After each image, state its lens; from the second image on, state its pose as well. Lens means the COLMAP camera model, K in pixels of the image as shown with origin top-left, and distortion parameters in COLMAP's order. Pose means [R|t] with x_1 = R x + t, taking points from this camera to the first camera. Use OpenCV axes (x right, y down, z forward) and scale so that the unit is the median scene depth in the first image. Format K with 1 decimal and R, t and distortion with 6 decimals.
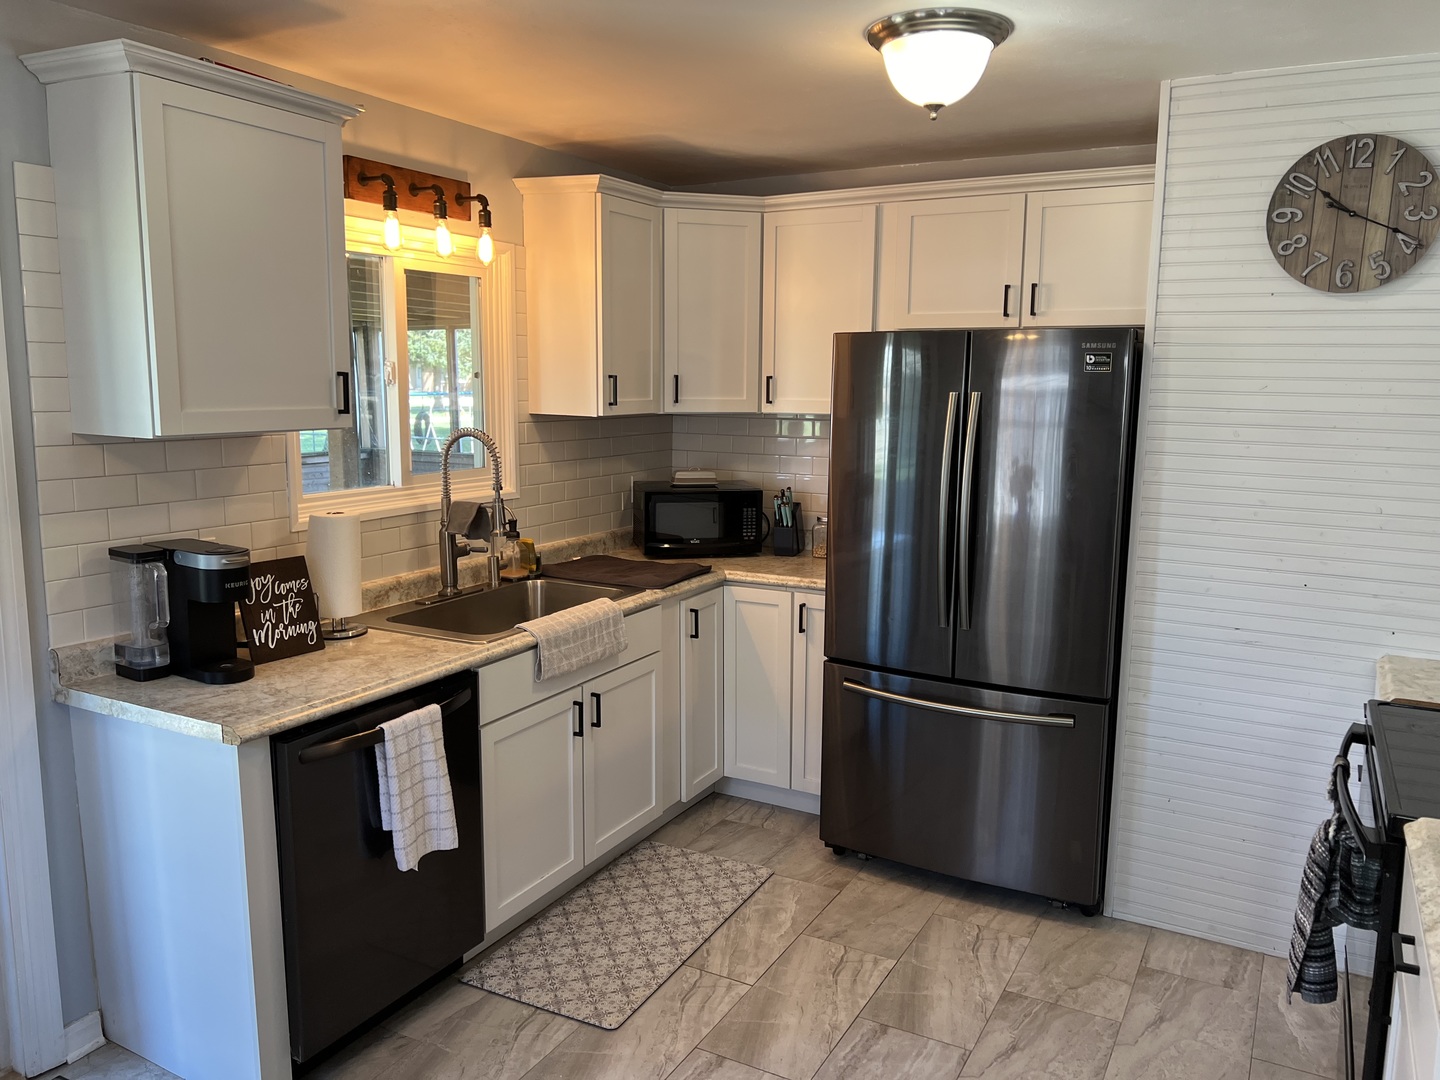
lens RADIAL K [[1079.0, 0, 727.7], [0, 1079.0, 545.7], [0, 0, 1]] dist [0.034746, -0.056171]
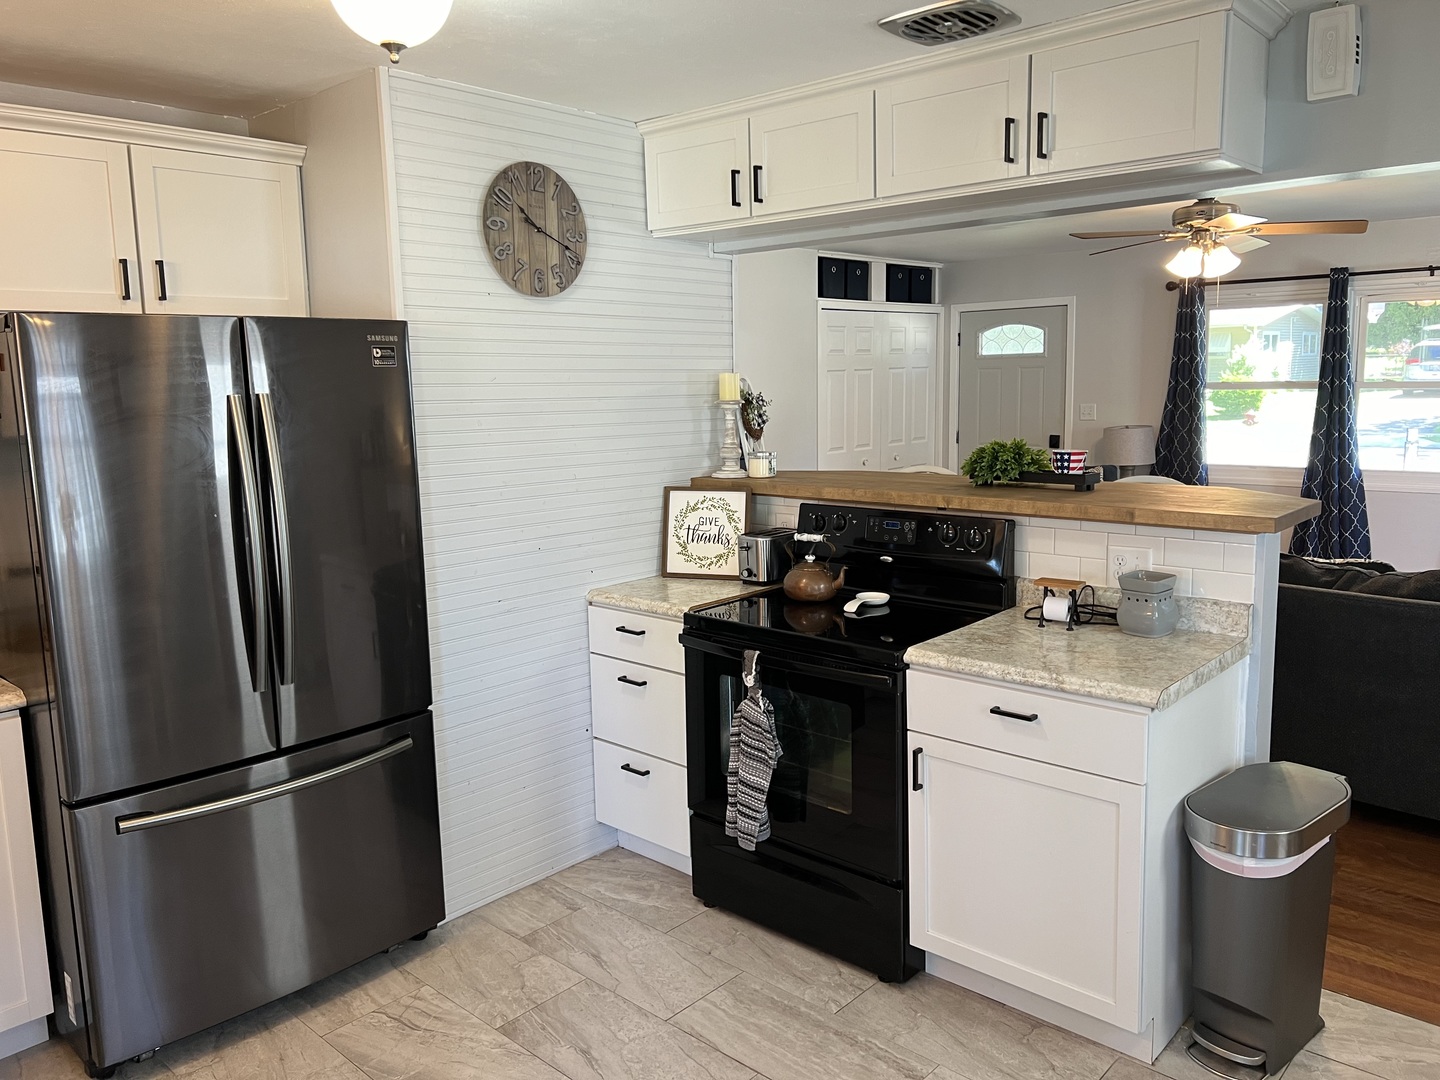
lens RADIAL K [[1079.0, 0, 728.7], [0, 1079.0, 538.1], [0, 0, 1]] dist [0.034746, -0.056171]
pose [[0.225608, -0.162591, 0.960555, -0.528061], [0.172751, 0.977027, 0.124805, -0.084116], [-0.958780, 0.137780, 0.248512, 0.521749]]
